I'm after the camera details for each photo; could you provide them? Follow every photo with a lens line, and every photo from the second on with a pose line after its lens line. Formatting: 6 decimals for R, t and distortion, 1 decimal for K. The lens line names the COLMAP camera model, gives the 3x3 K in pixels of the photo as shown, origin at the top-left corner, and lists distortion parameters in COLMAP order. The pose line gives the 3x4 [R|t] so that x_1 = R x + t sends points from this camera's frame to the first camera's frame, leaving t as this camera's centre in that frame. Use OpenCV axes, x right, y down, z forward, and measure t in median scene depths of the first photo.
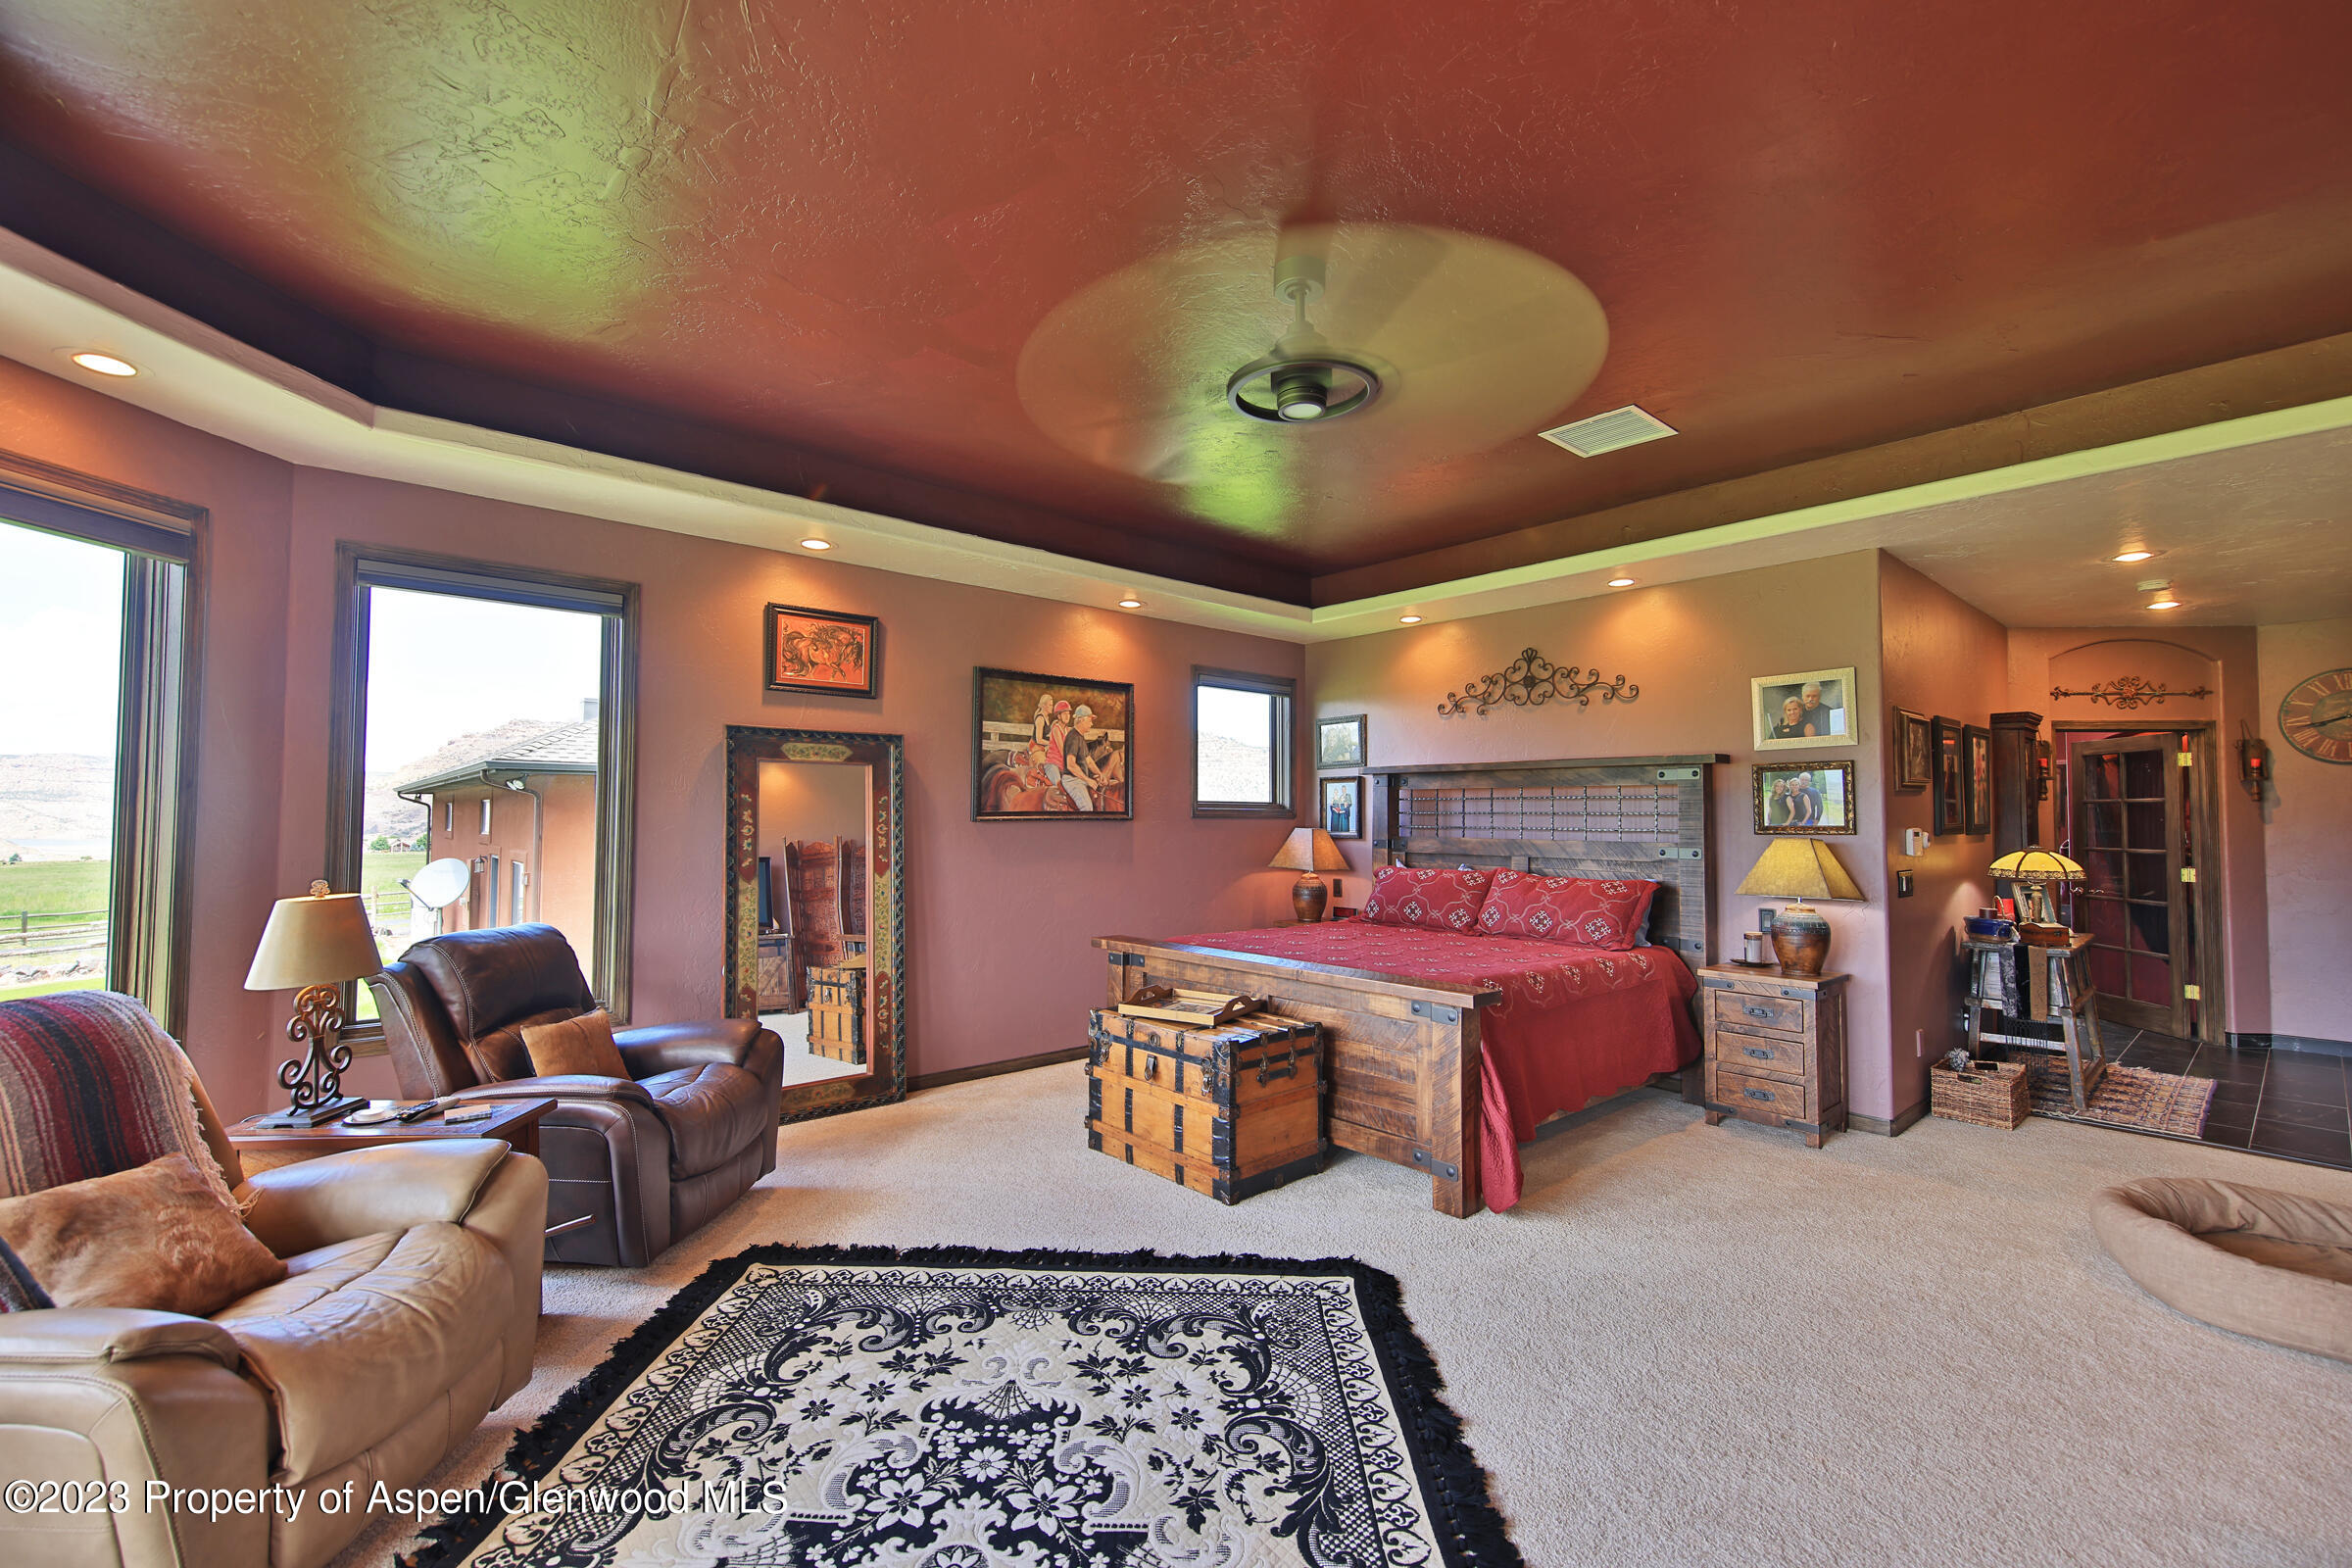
lens RADIAL K [[992.4, 0, 1178.3], [0, 992.4, 789.1], [0, 0, 1]] dist [0.006646, -0.001742]
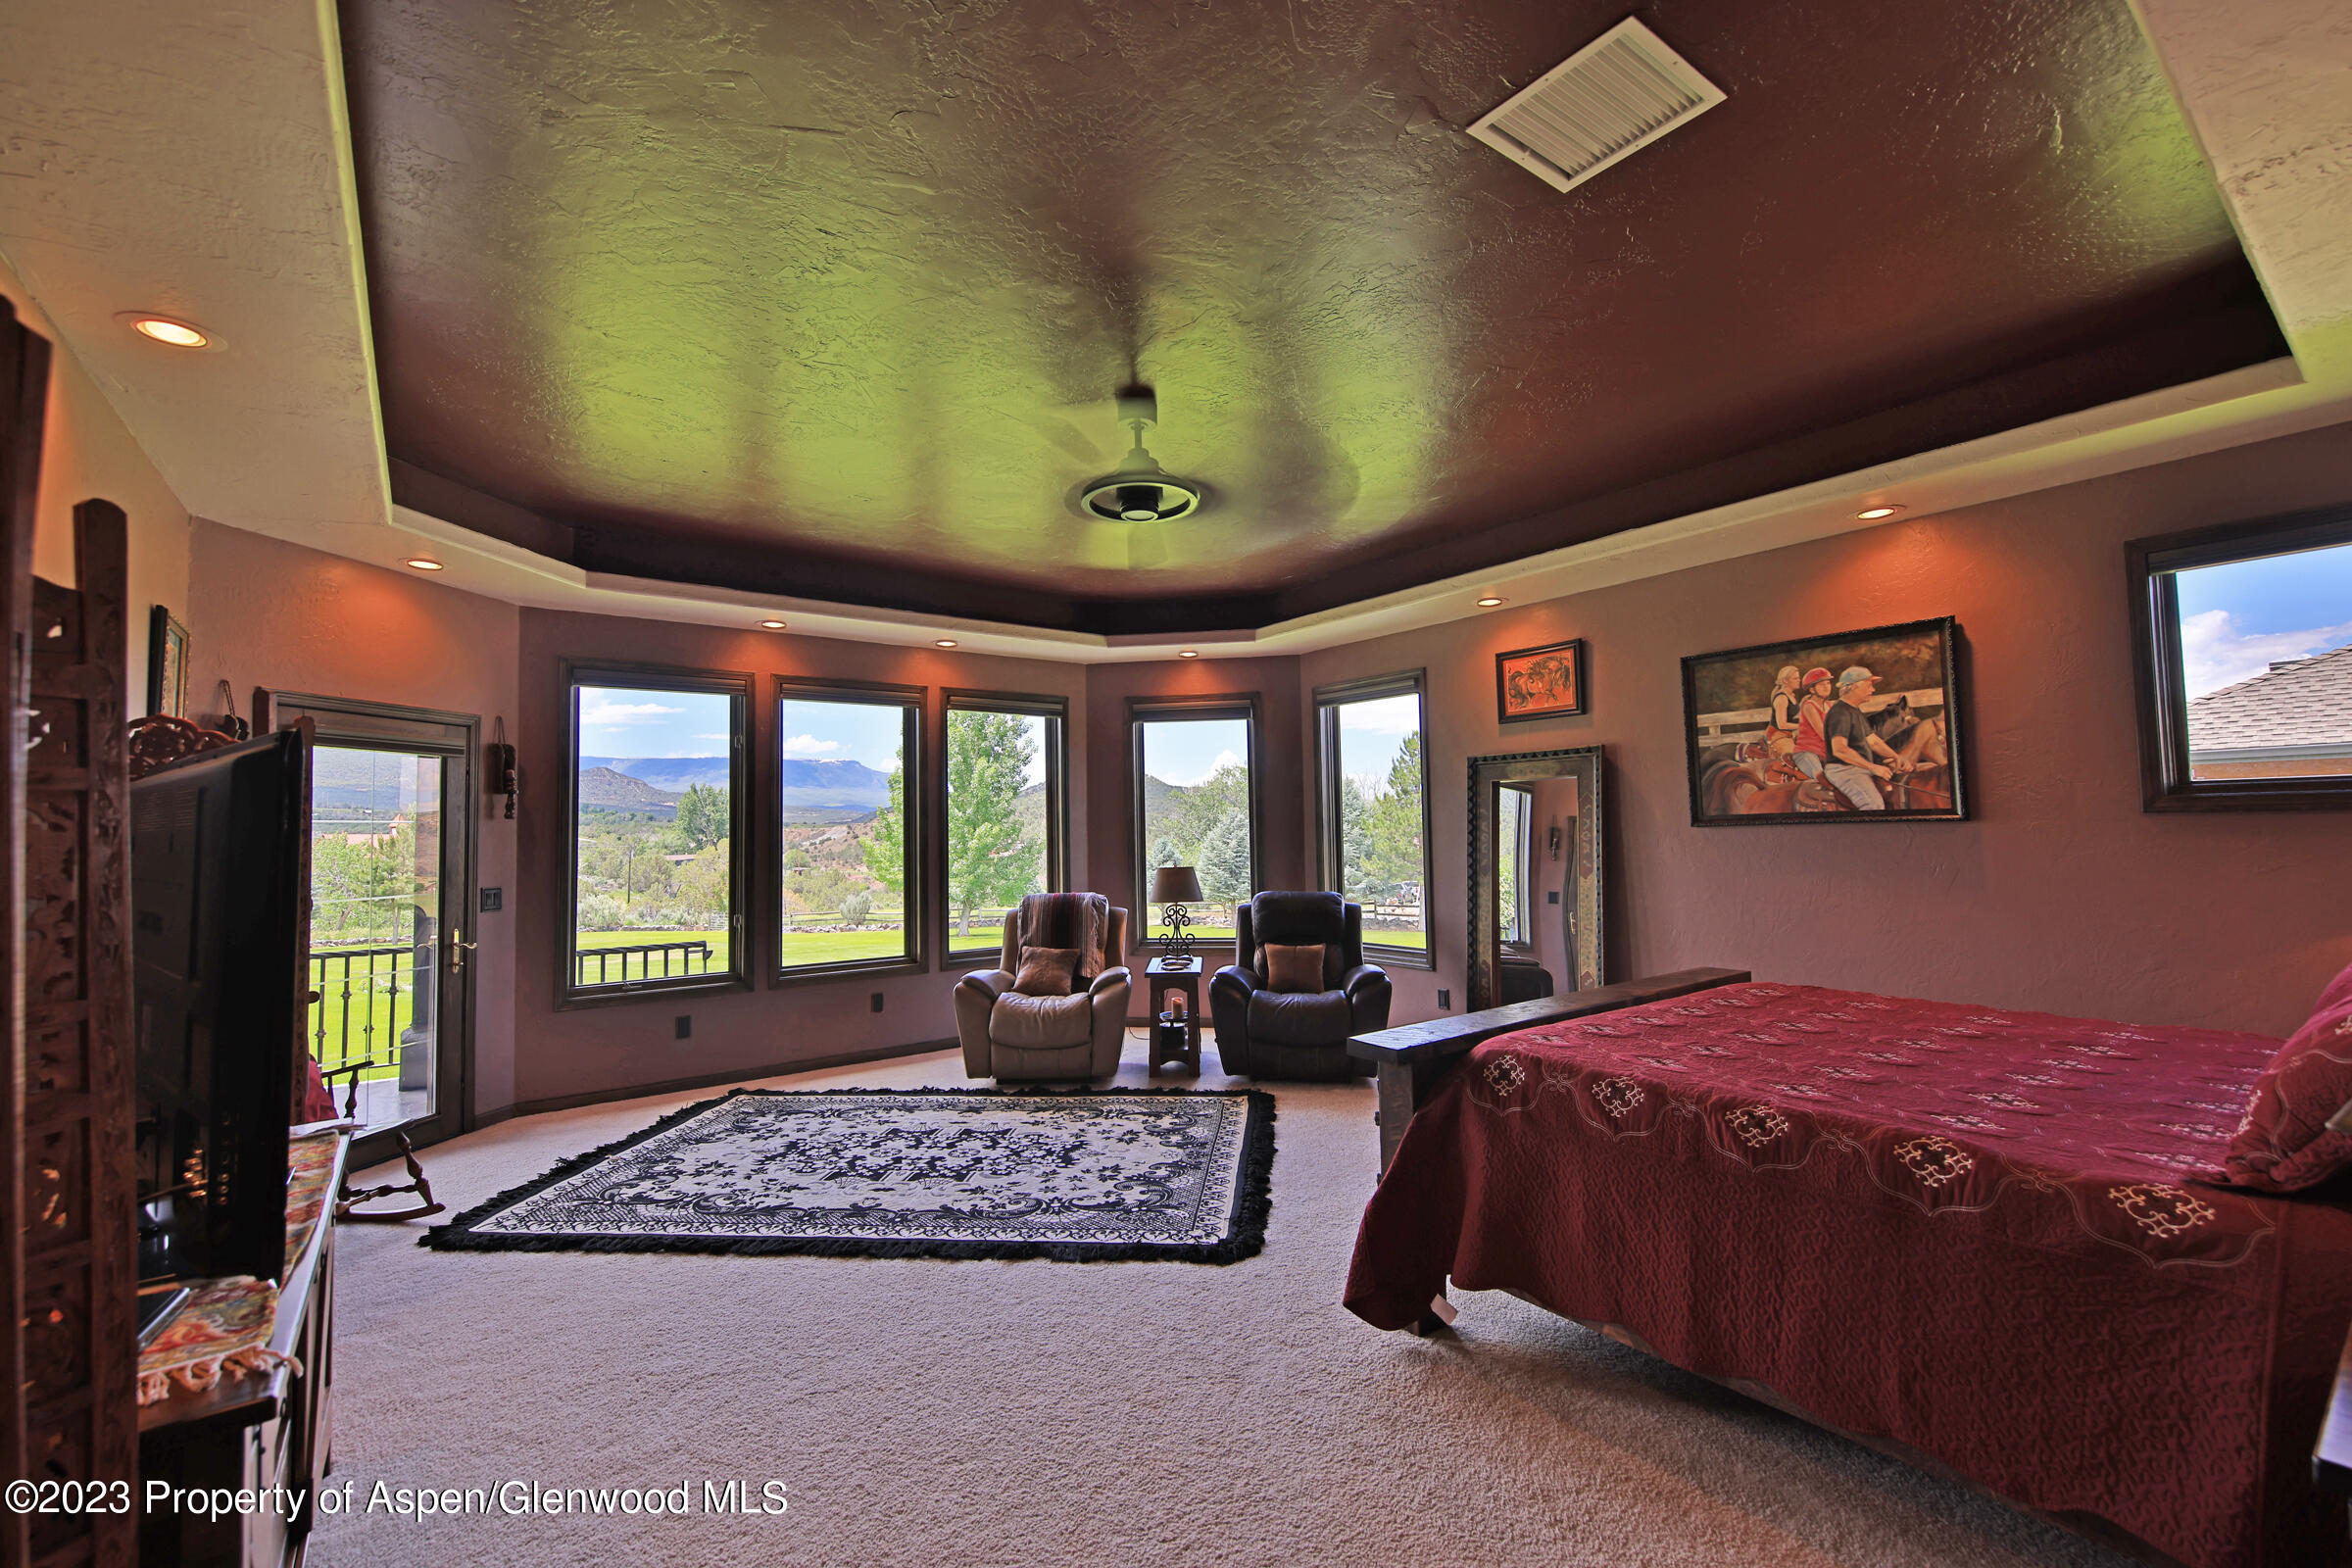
lens RADIAL K [[992.4, 0, 1178.1], [0, 992.4, 782.6], [0, 0, 1]] dist [0.006646, -0.001742]
pose [[-0.077682, -0.055542, -0.995430, 0.833176], [0.043641, 0.997301, -0.059052, 0.028445], [0.996023, -0.048028, -0.075049, 0.675779]]
